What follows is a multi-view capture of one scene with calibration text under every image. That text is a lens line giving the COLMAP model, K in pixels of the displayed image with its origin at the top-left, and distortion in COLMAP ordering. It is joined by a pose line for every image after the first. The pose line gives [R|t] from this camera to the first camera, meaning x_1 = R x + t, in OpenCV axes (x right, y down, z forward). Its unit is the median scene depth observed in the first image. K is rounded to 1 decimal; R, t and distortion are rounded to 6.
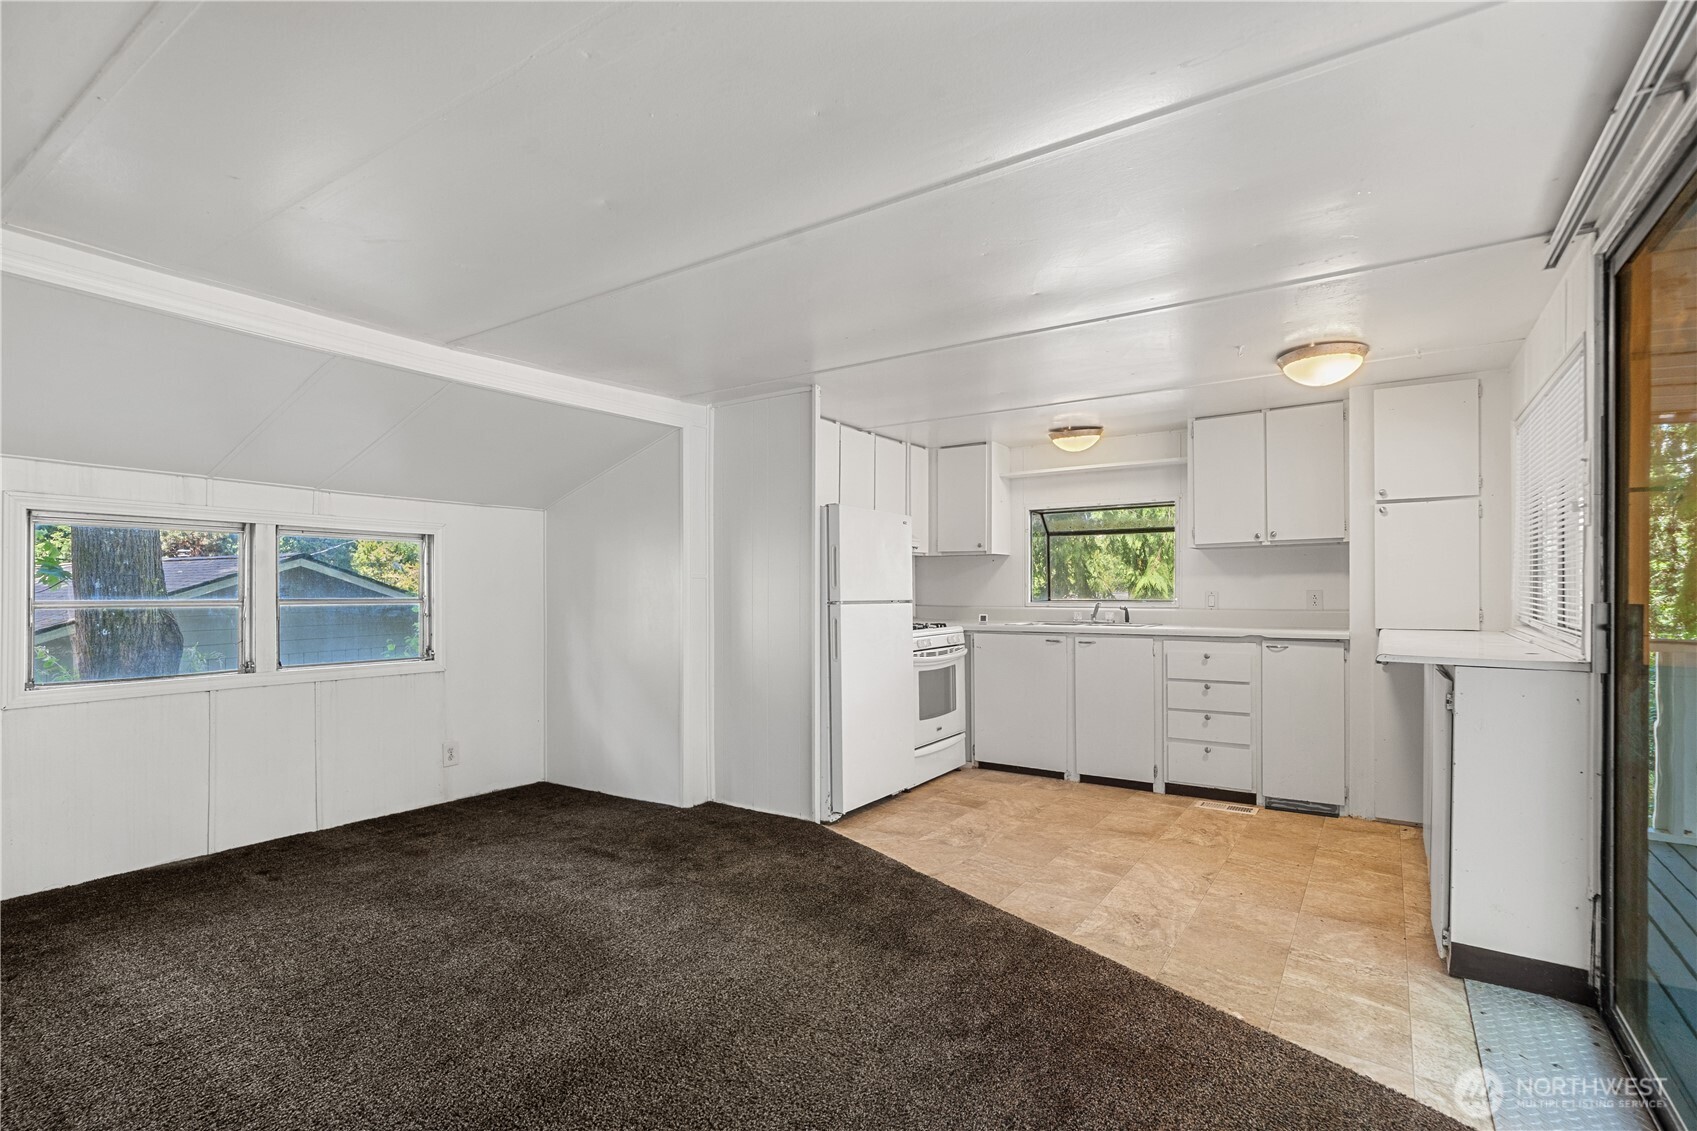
lens RADIAL K [[801.5, 0, 847.8], [0, 801.5, 593.1], [0, 0, 1]] dist [0.000391, -0.000070]
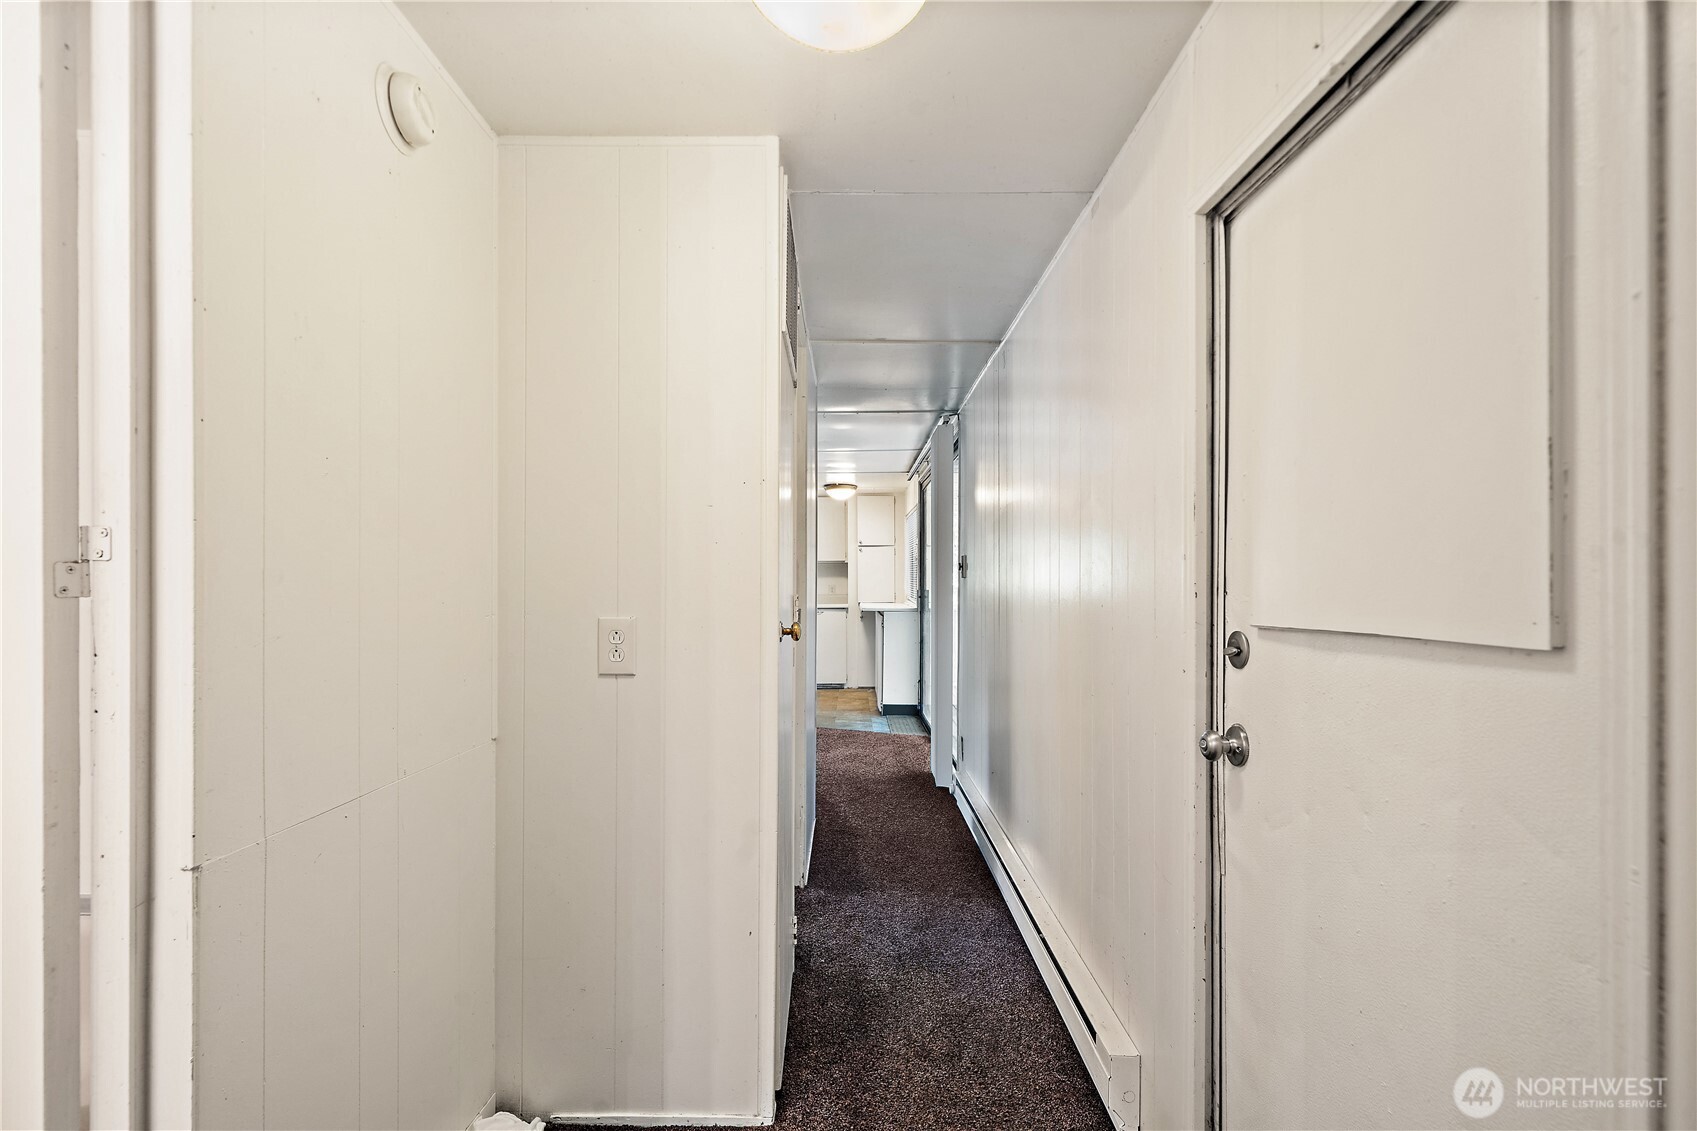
lens RADIAL K [[784.1, 0, 875.4], [0, 784.1, 569.8], [0, 0, 1]] dist [0.001360, 0.000221]
pose [[0.812527, 0.011990, 0.582800, -0.551123], [0.000164, 0.999784, -0.020797, -0.001206], [-0.582923, 0.016993, 0.812349, -0.769677]]
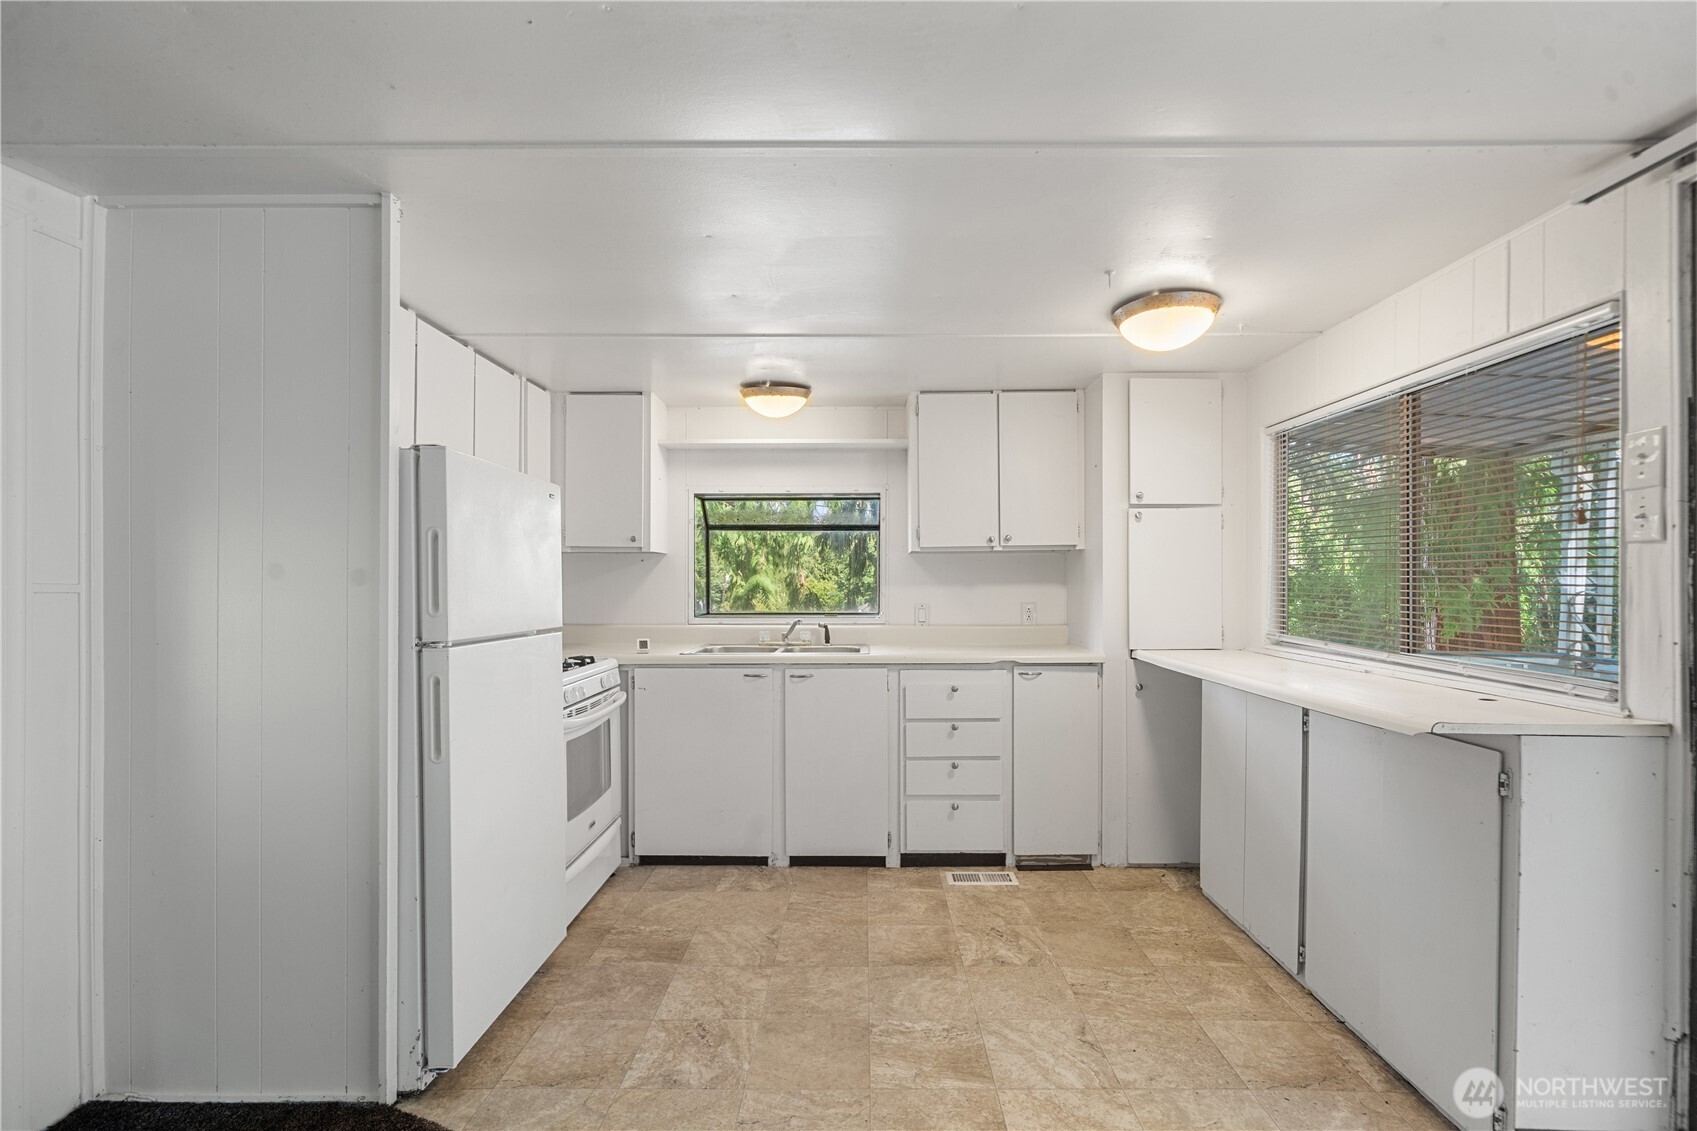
lens RADIAL K [[777.2, 0, 858.4], [0, 777.2, 586.4], [0, 0, 1]] dist [0.001604, 0.000485]
pose [[0.833455, 0.002153, 0.552583, -0.059274], [-0.000800, 0.999996, -0.002689, -0.021335], [-0.552586, 0.001799, 0.833454, 0.426550]]
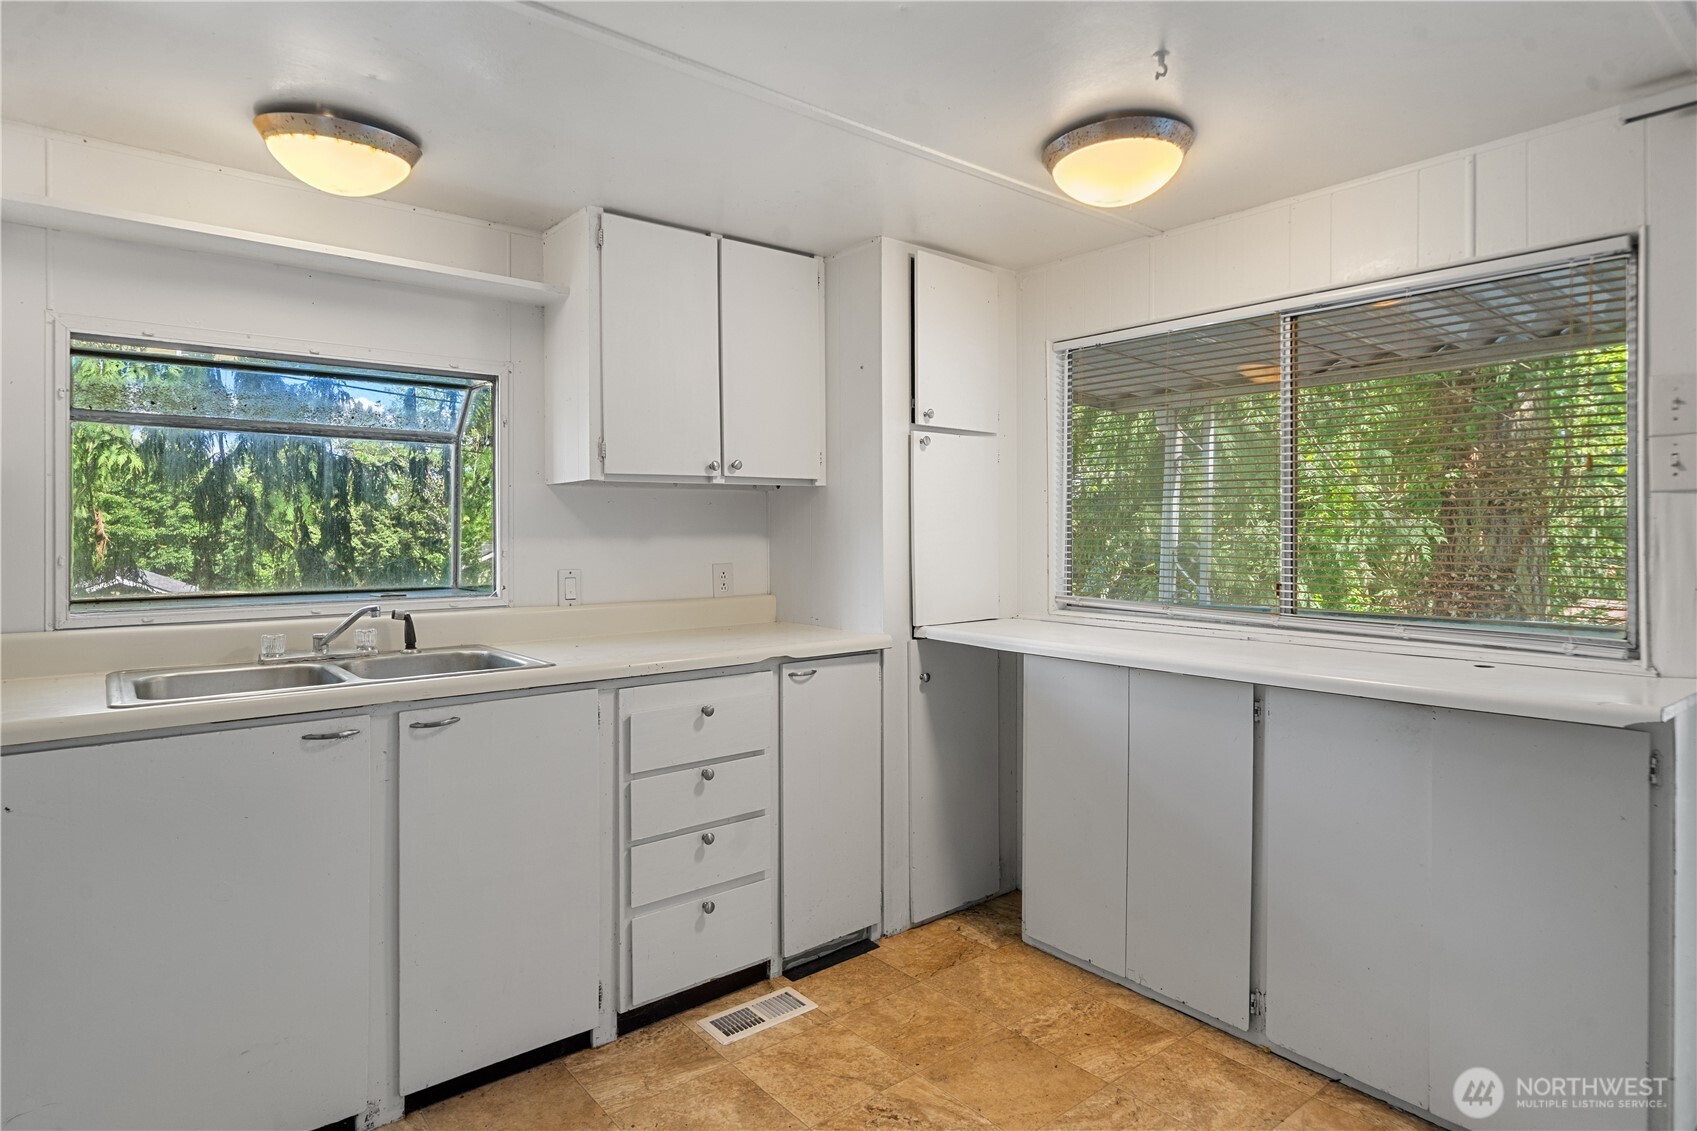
lens RADIAL K [[923.0, 0, 842.7], [0, 923.0, 535.5], [0, 0, 1]] dist [0.003222, 0.000376]
pose [[0.293717, 0.001554, 0.955891, -0.055285], [0.004753, 0.999984, -0.003087, -0.024382], [-0.955881, 0.005450, 0.293705, 0.791686]]
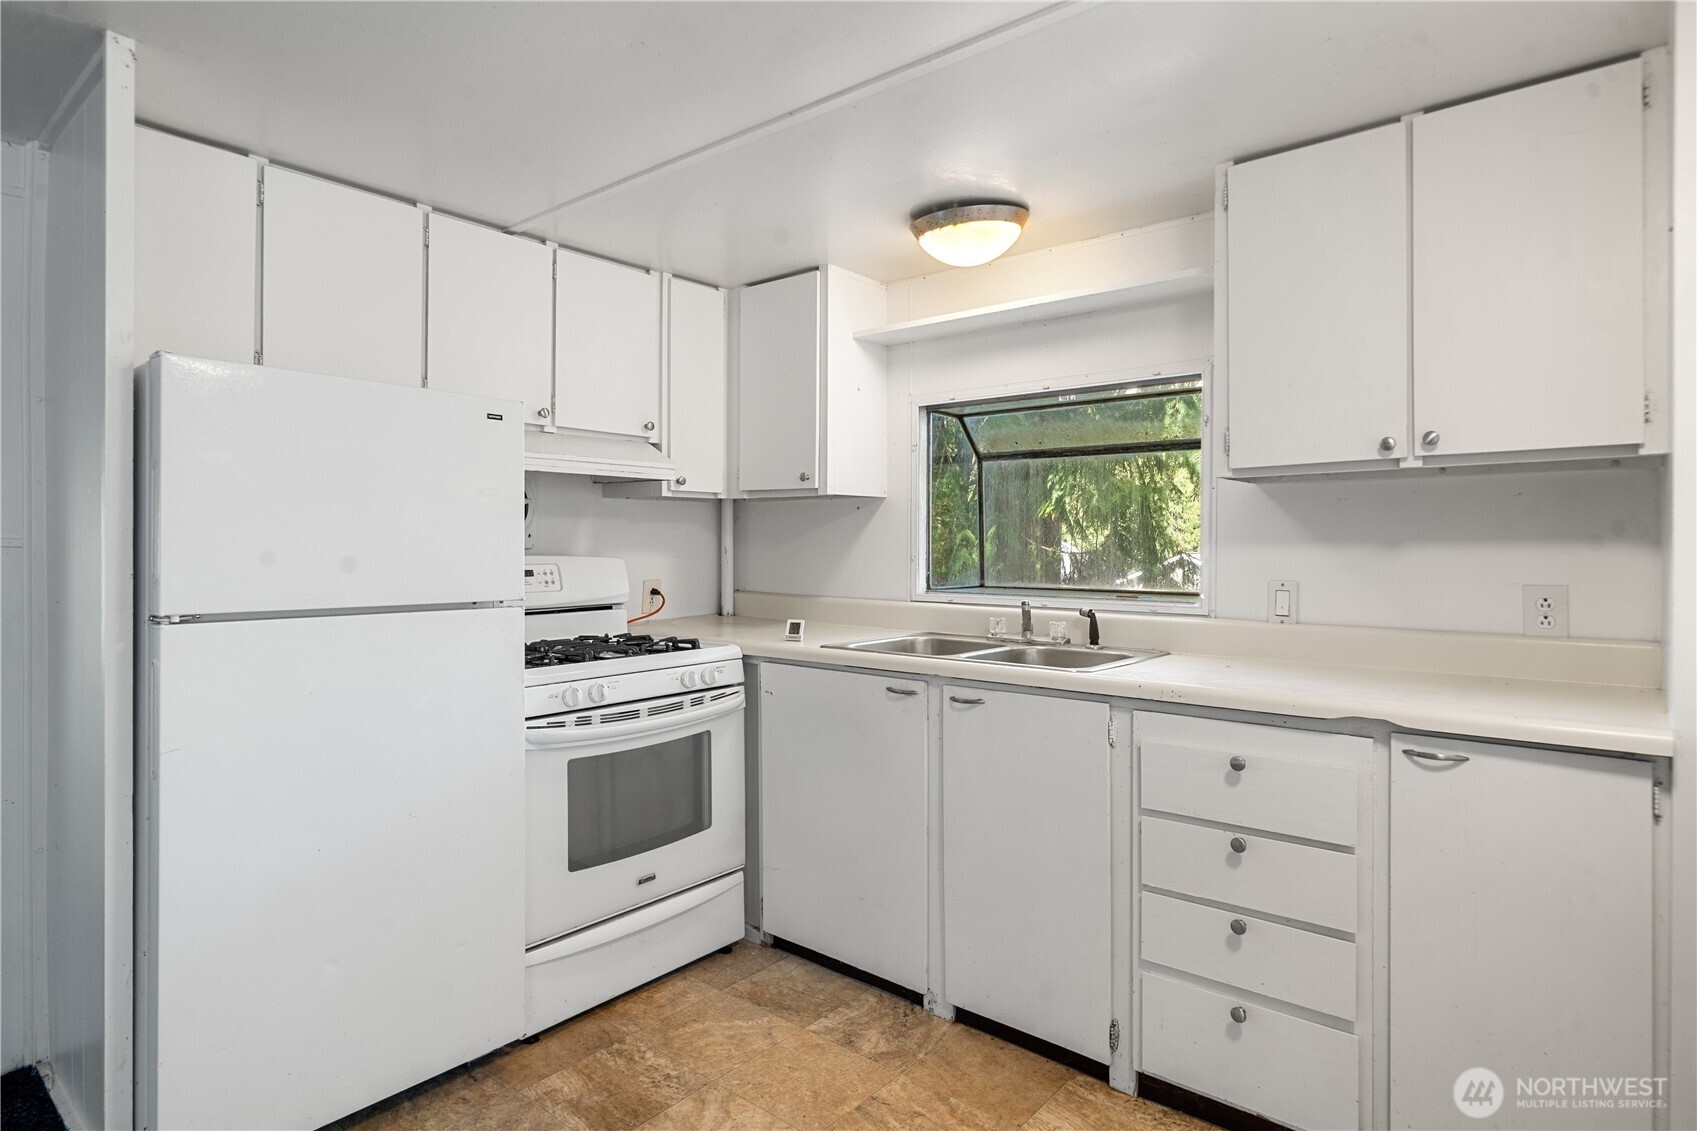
lens RADIAL K [[918.5, 0, 838.3], [0, 918.5, 544.4], [0, 0, 1]] dist [-0.001453, -0.000418]
pose [[0.993804, 0.006412, -0.110963, 0.321990], [-0.006636, 0.999977, -0.001651, -0.022646], [0.110950, 0.002377, 0.993823, 0.575375]]
